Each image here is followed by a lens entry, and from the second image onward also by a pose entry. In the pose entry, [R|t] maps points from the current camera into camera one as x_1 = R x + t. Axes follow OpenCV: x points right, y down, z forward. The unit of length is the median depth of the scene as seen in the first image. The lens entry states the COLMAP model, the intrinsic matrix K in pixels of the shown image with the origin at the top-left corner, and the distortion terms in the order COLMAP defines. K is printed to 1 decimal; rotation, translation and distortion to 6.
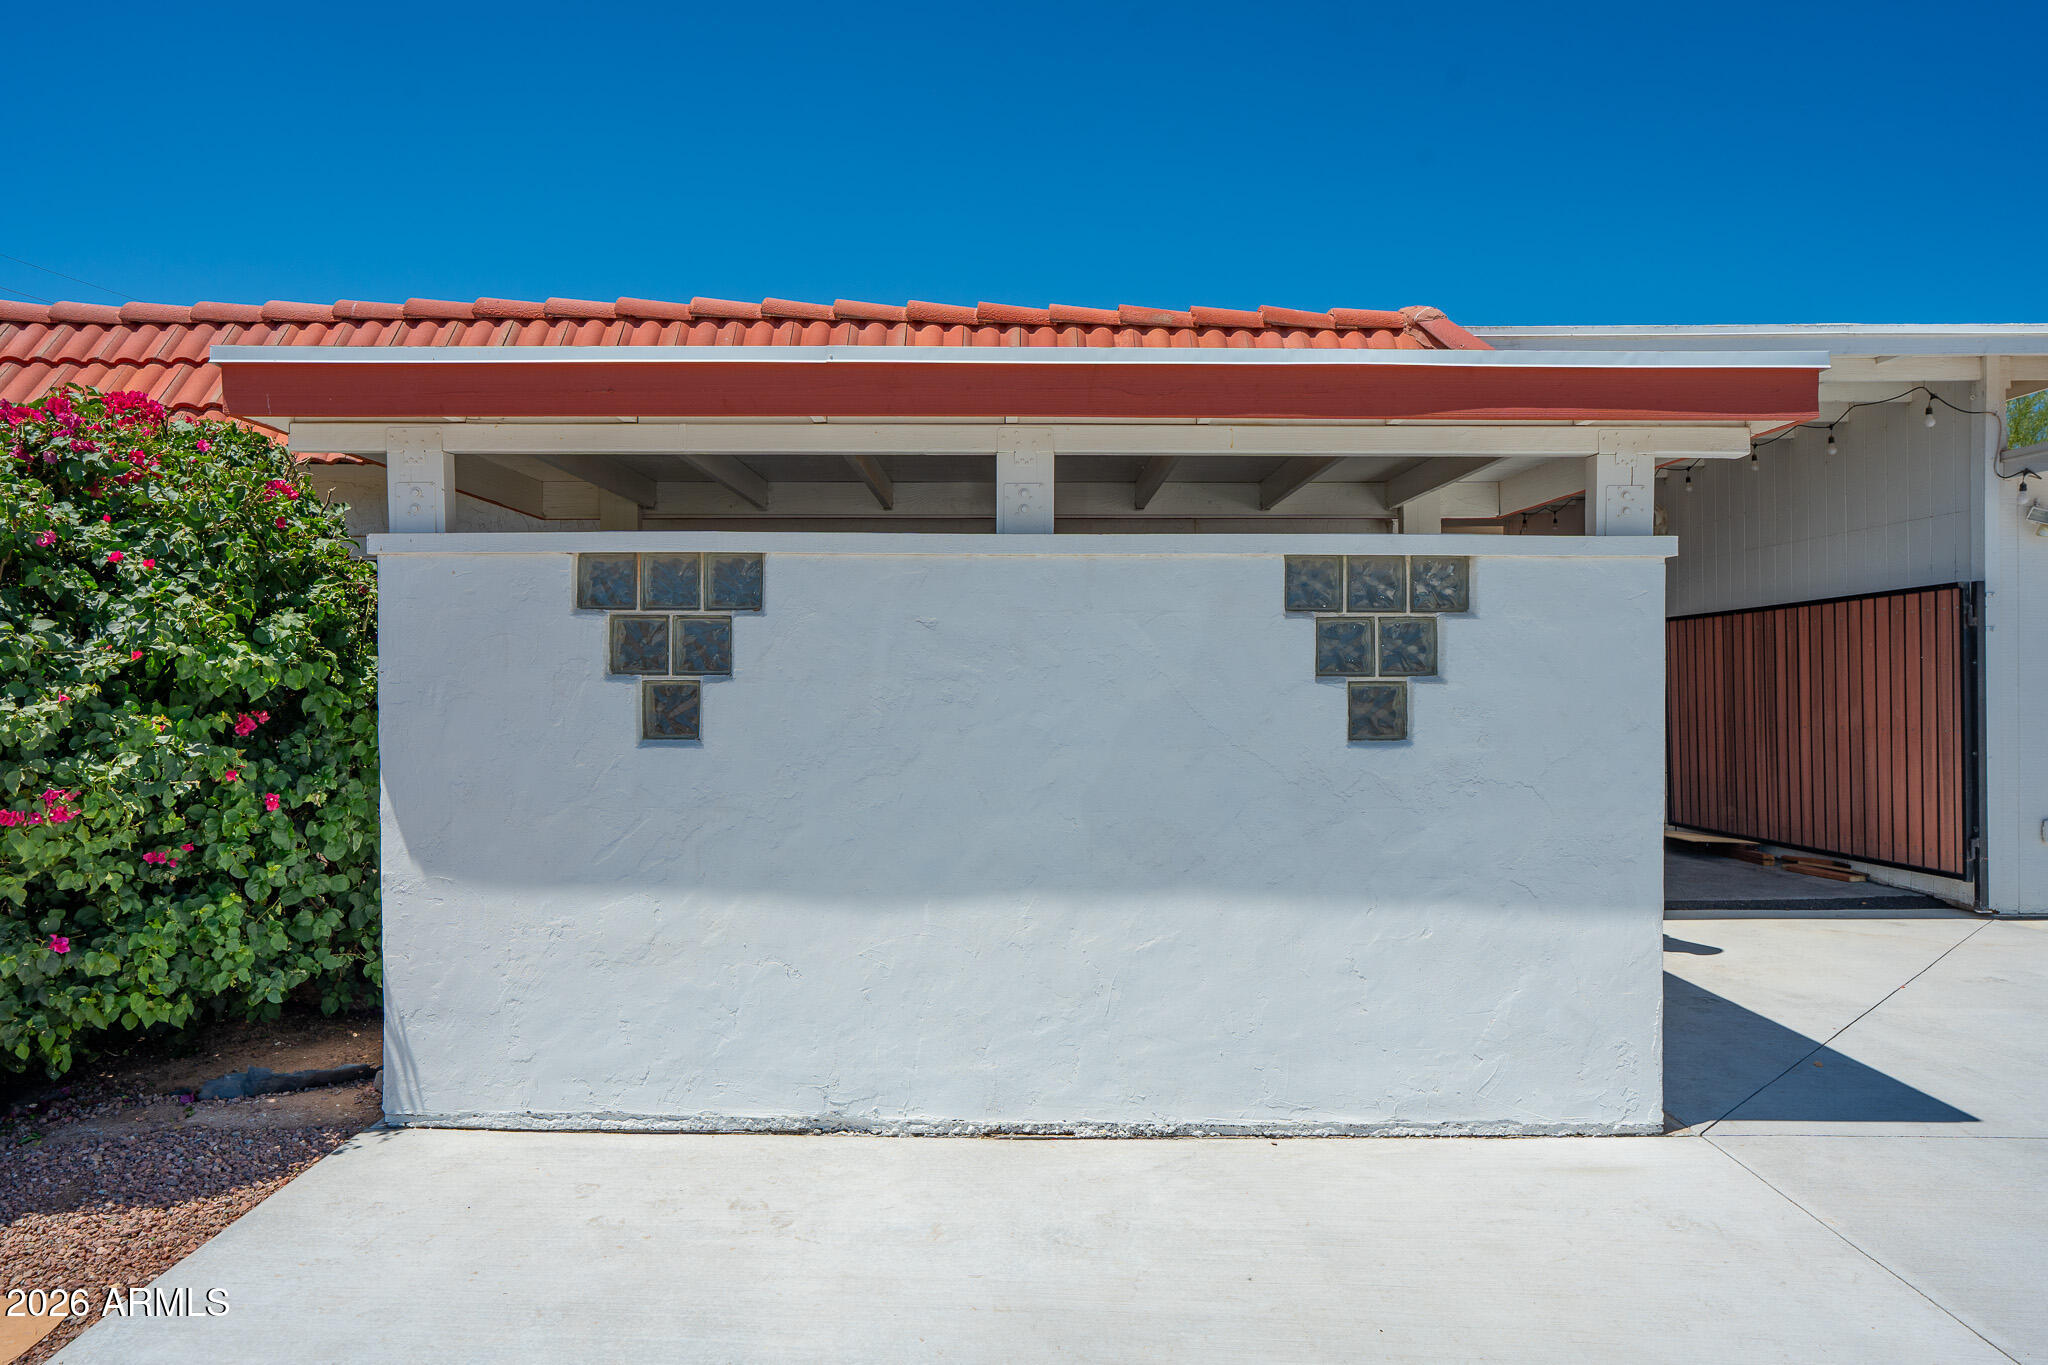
lens RADIAL K [[1266.5, 0, 1024.0], [0, 1266.5, 682.5], [0, 0, 1]] dist [-0.007396, 0.001530]
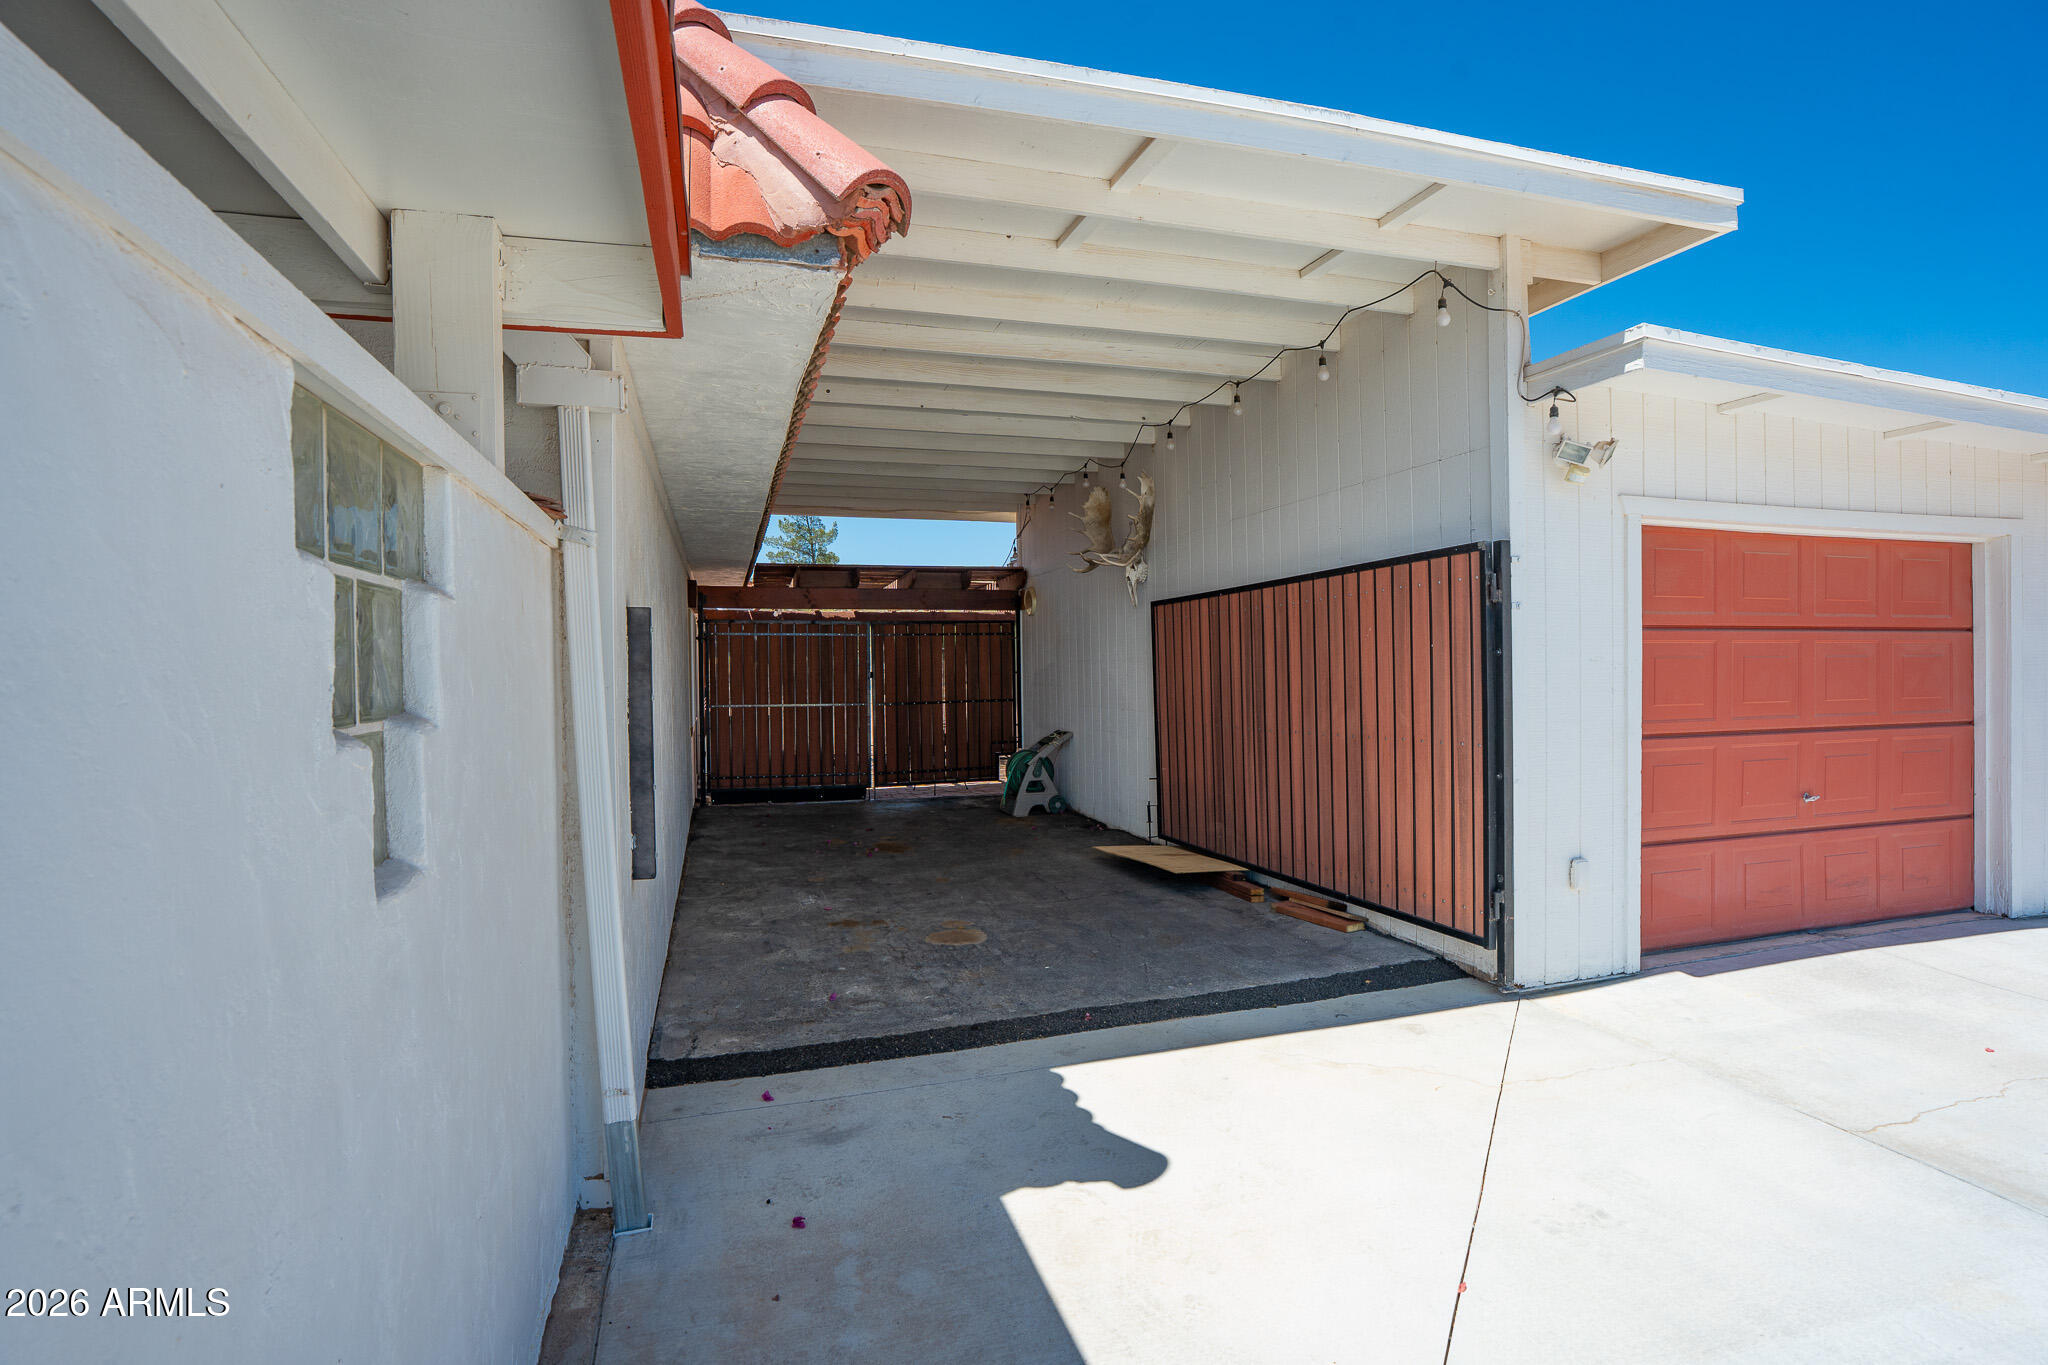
lens RADIAL K [[1047.3, 0, 1024.0], [0, 1047.3, 682.5], [0, 0, 1]] dist [-0.057593, 0.000152]
pose [[0.954824, -0.014580, 0.296814, 0.279619], [0.010869, 0.999841, 0.014148, -0.008656], [-0.296973, -0.010283, 0.954830, 0.455702]]
